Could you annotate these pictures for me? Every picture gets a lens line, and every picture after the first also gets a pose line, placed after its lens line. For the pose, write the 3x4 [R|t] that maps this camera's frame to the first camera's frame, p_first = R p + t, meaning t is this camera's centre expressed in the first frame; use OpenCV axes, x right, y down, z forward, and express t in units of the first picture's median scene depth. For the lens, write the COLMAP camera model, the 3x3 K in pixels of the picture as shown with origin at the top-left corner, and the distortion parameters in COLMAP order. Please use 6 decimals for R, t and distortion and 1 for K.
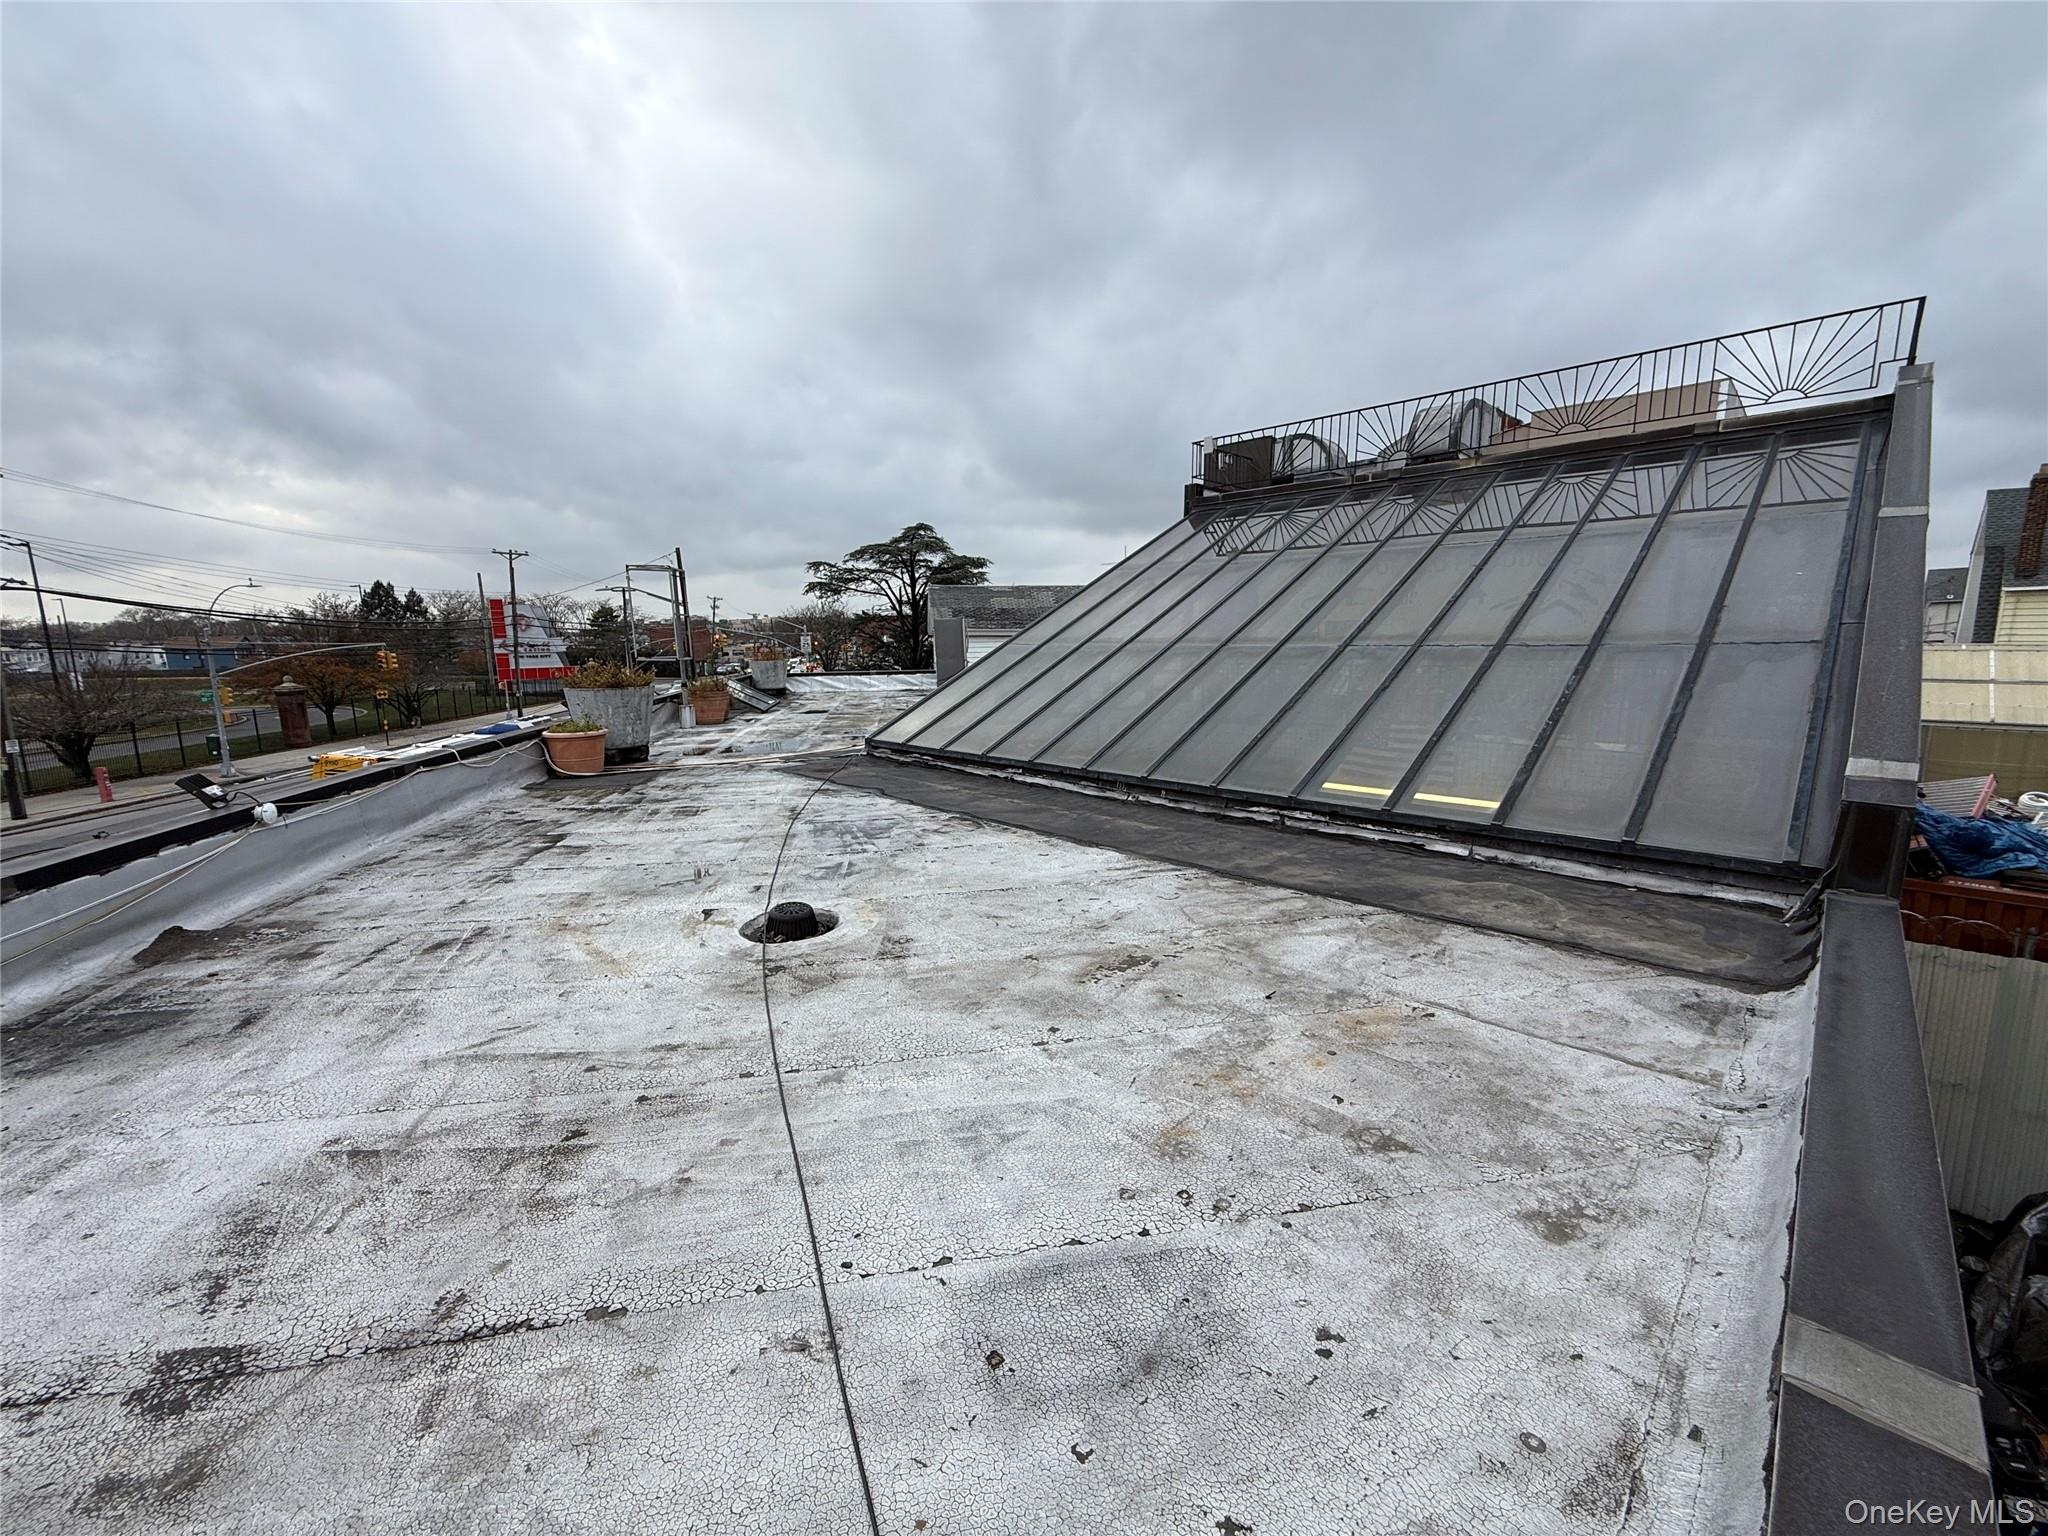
lens RADIAL K [[813.8, 0, 1024.0], [0, 813.8, 768.0], [0, 0, 1]] dist [-0.000263, -0.000313]
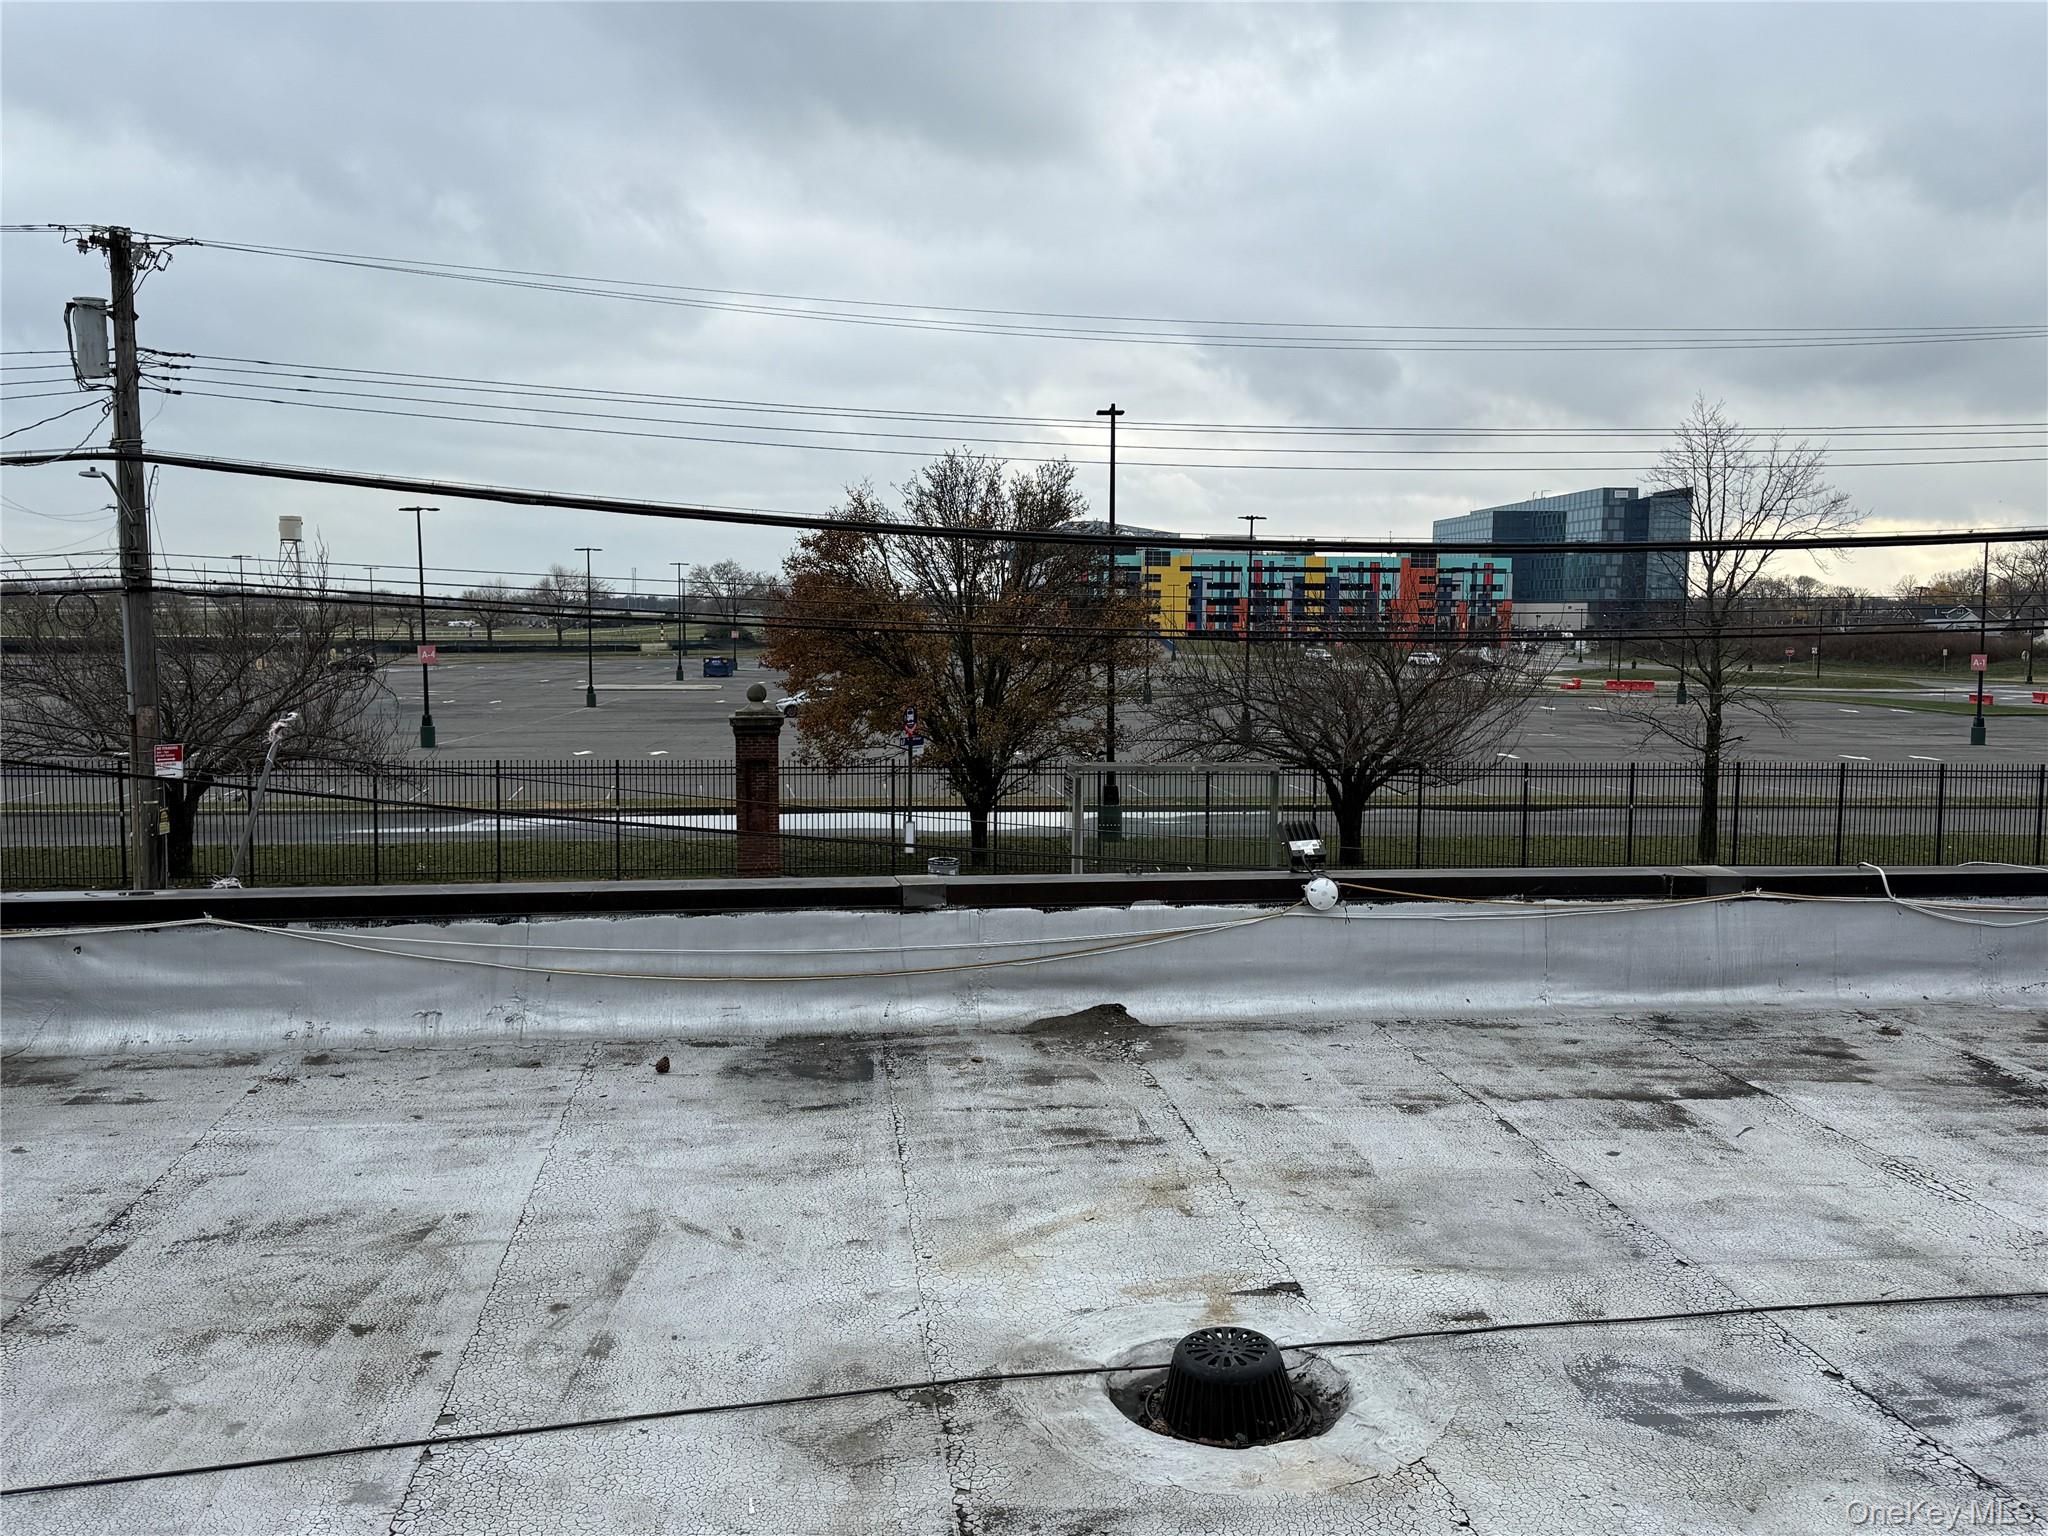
lens RADIAL K [[1758.4, 0, 1024.0], [0, 1758.4, 768.0], [0, 0, 1]] dist [0.001515, -0.000338]
pose [[-0.006313, 0.118258, -0.992963, 0.164292], [-0.178207, 0.976954, 0.117484, -0.057999], [0.983973, 0.177695, 0.014907, 0.248763]]
